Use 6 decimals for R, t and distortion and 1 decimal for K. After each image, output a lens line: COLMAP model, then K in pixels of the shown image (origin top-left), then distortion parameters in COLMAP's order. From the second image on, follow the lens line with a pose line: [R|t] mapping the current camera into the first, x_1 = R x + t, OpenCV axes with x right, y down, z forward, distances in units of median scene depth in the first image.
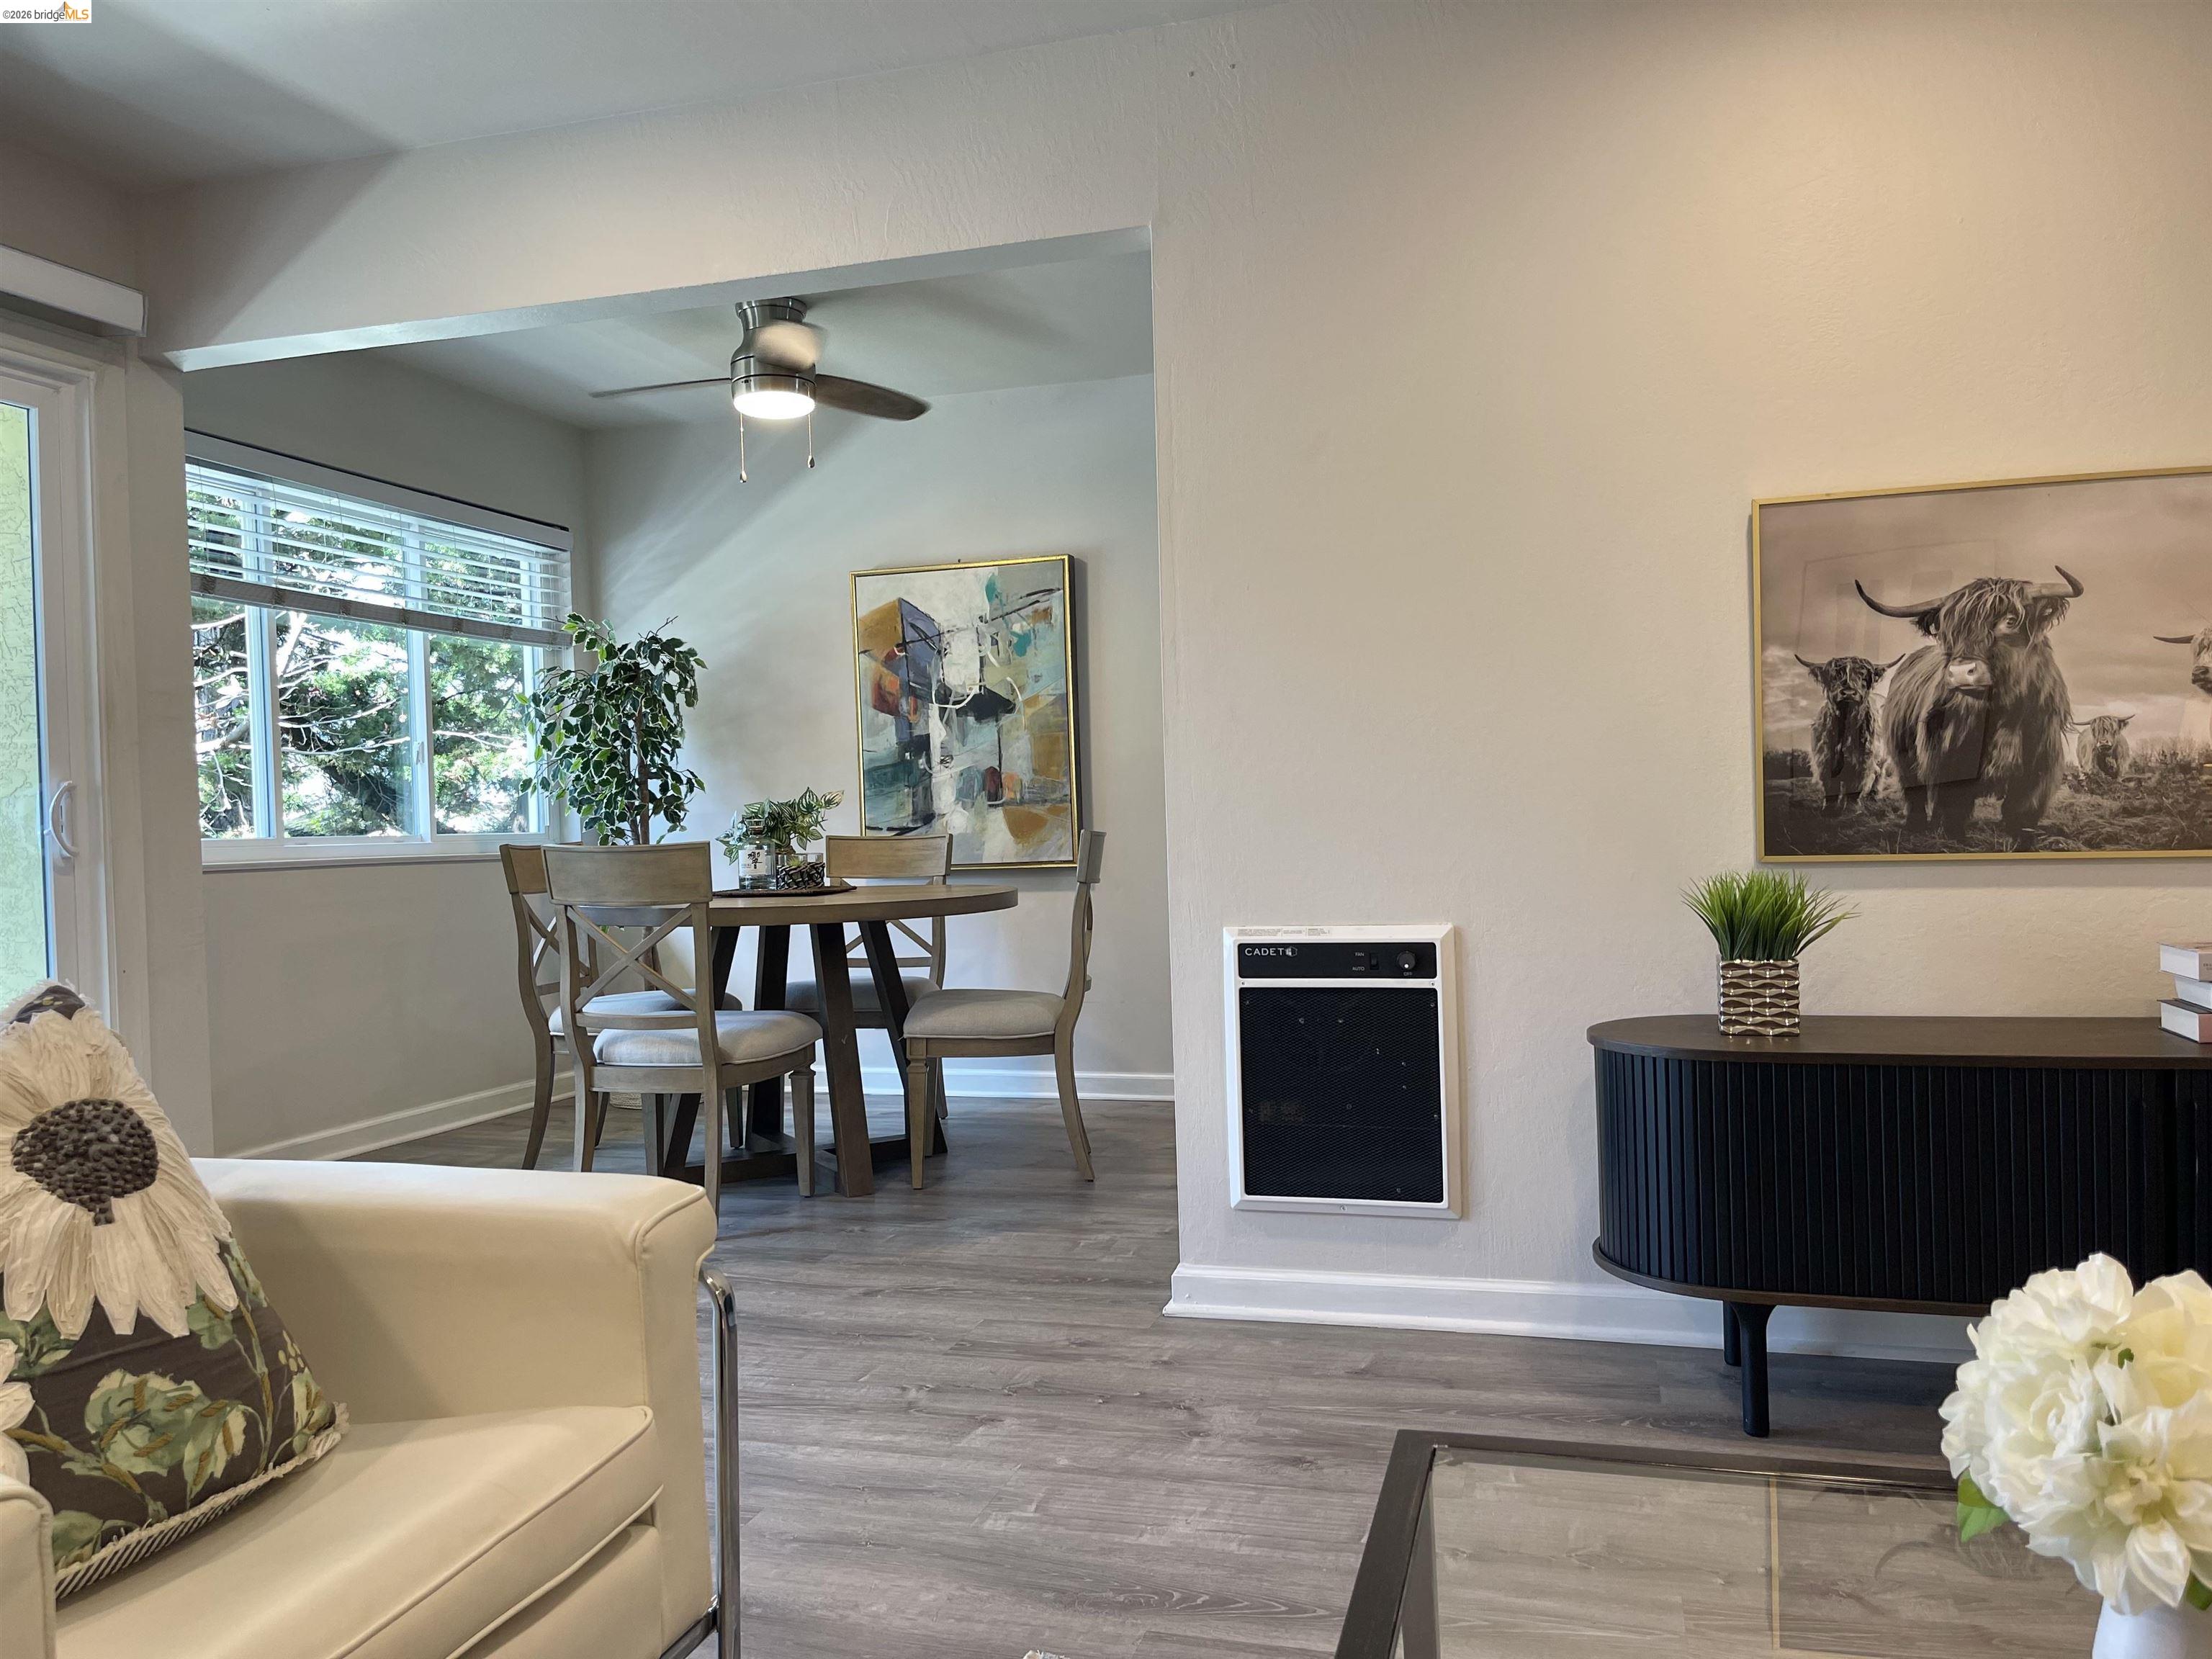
lens RADIAL K [[1686.2, 0, 1101.5], [0, 1686.2, 840.2], [0, 0, 1]] dist [0.046038, -0.048811]
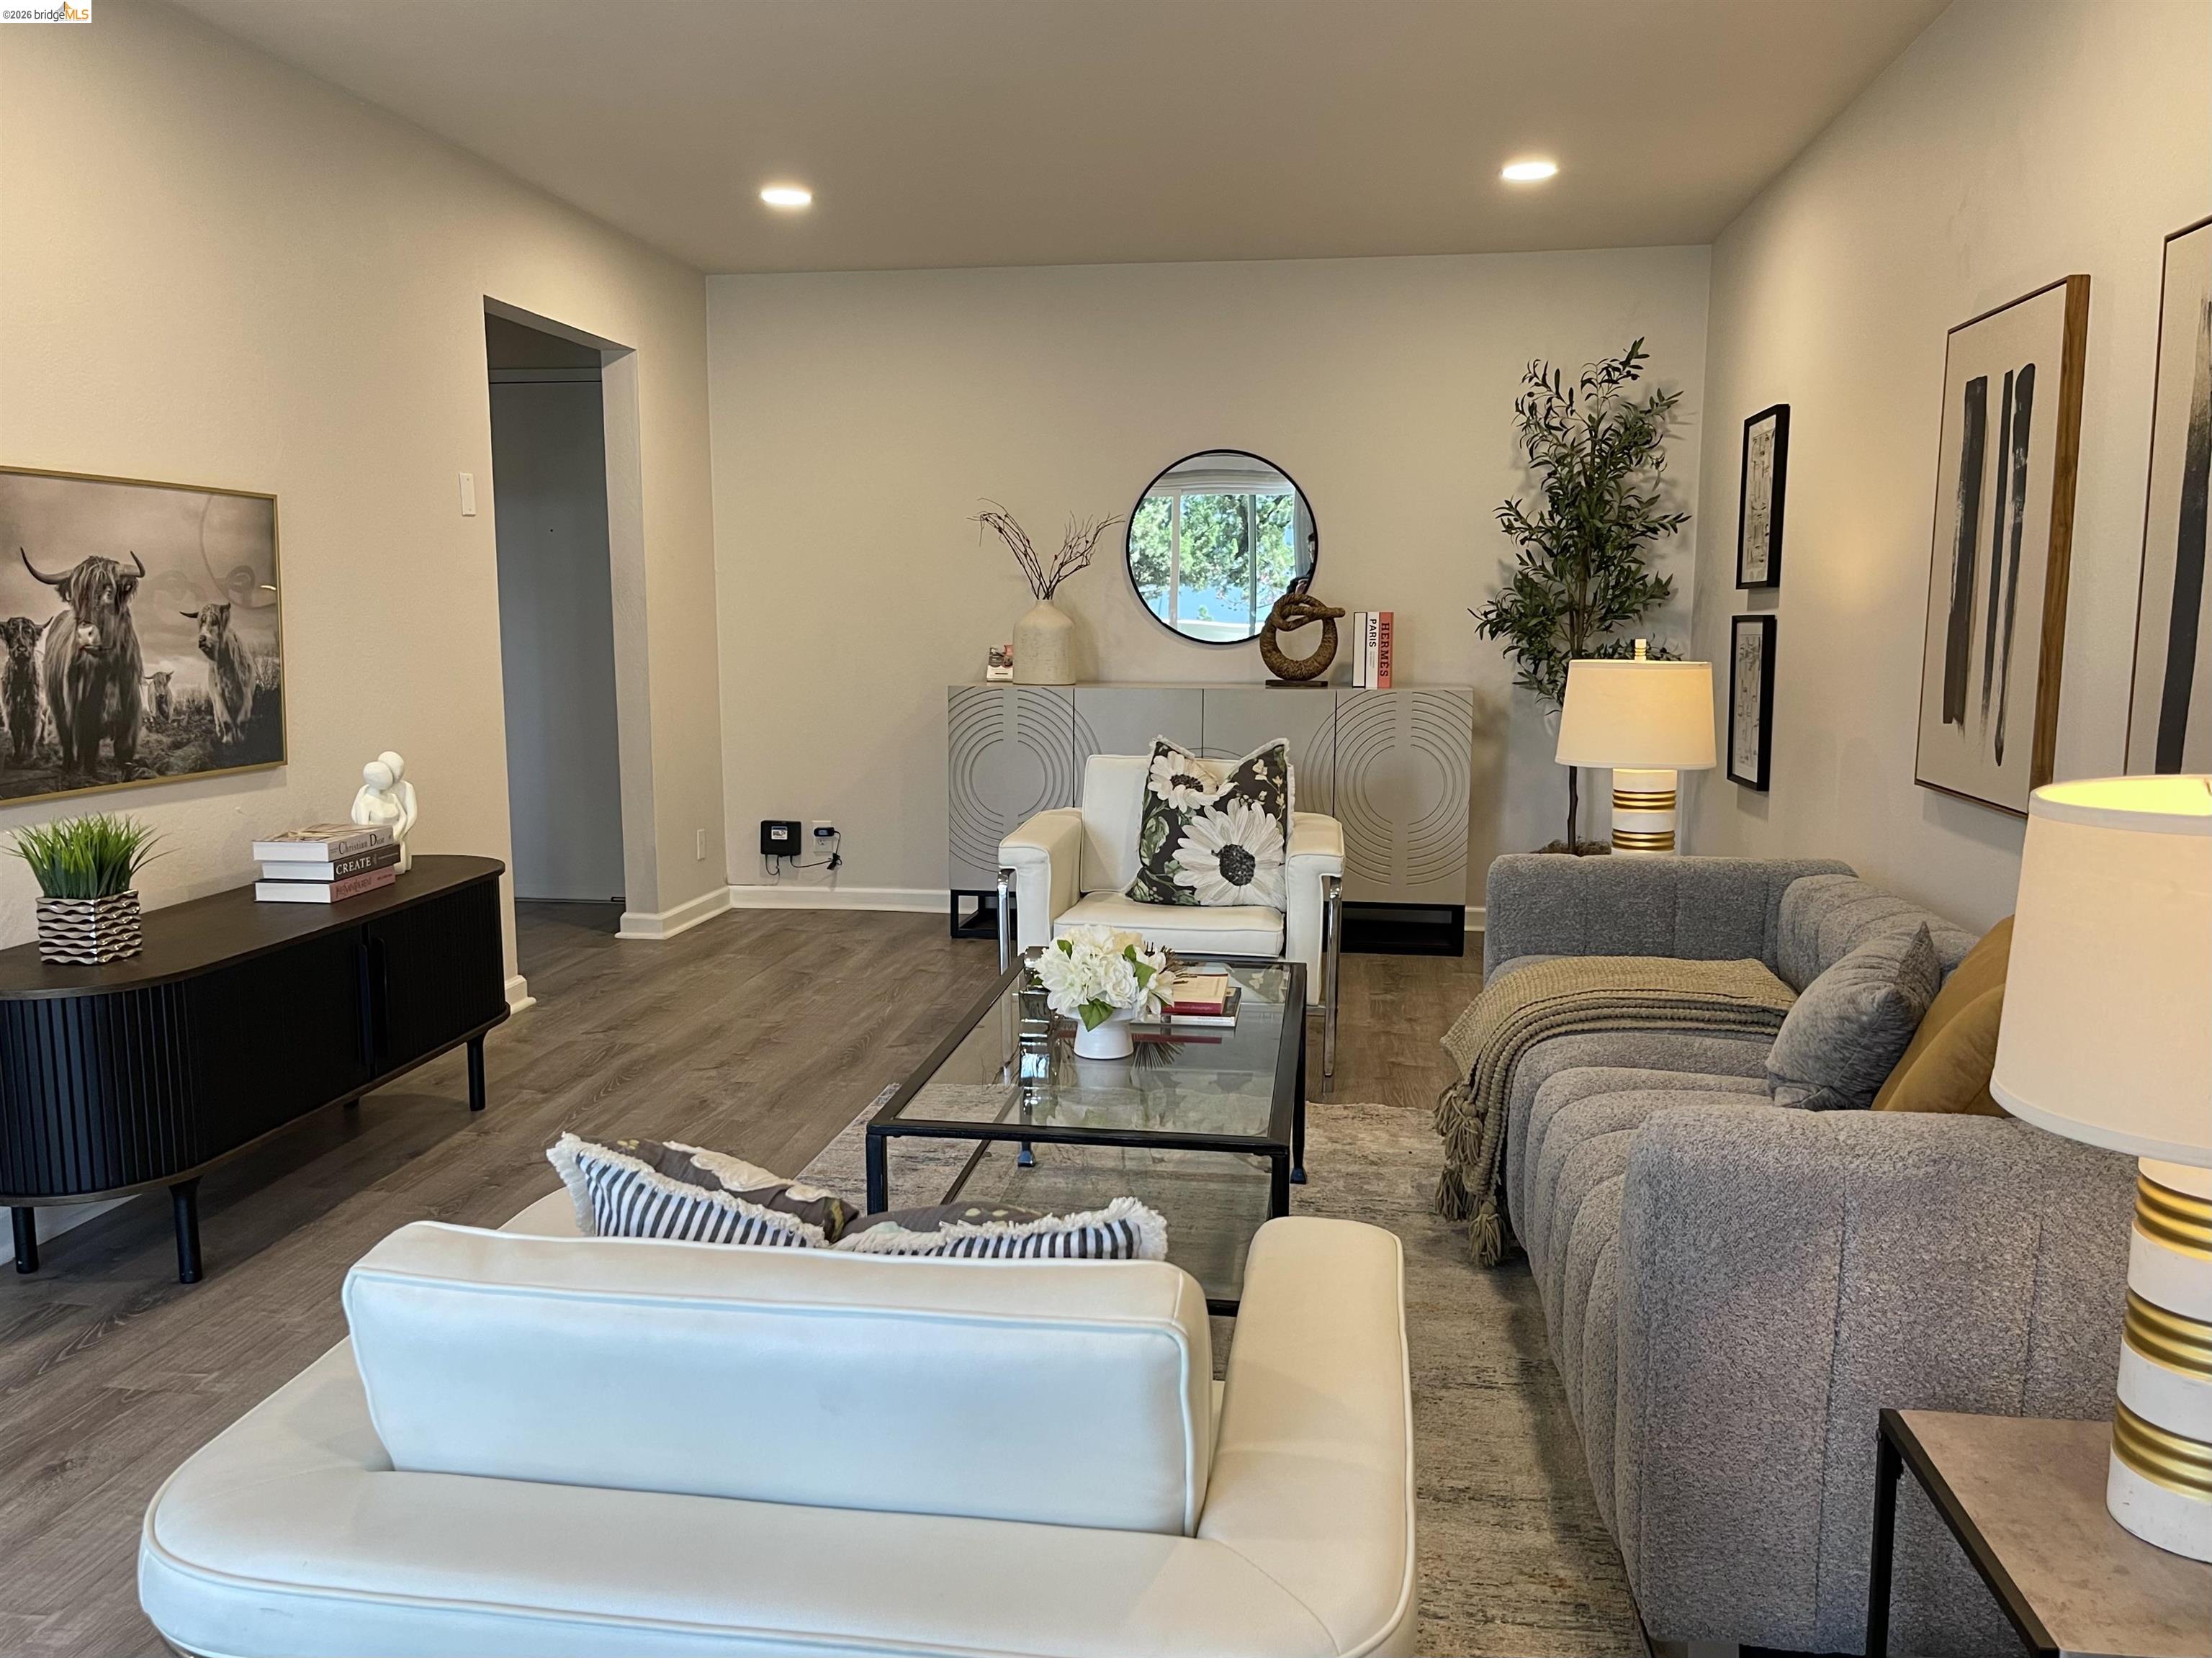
lens RADIAL K [[1686.0, 0, 1103.7], [0, 1686.0, 827.9], [0, 0, 1]] dist [0.046038, -0.048811]
pose [[-0.138251, -0.100983, 0.985236, -0.777928], [0.014927, 0.994463, 0.104023, -0.077687], [-0.990285, 0.029088, -0.135978, 0.465662]]
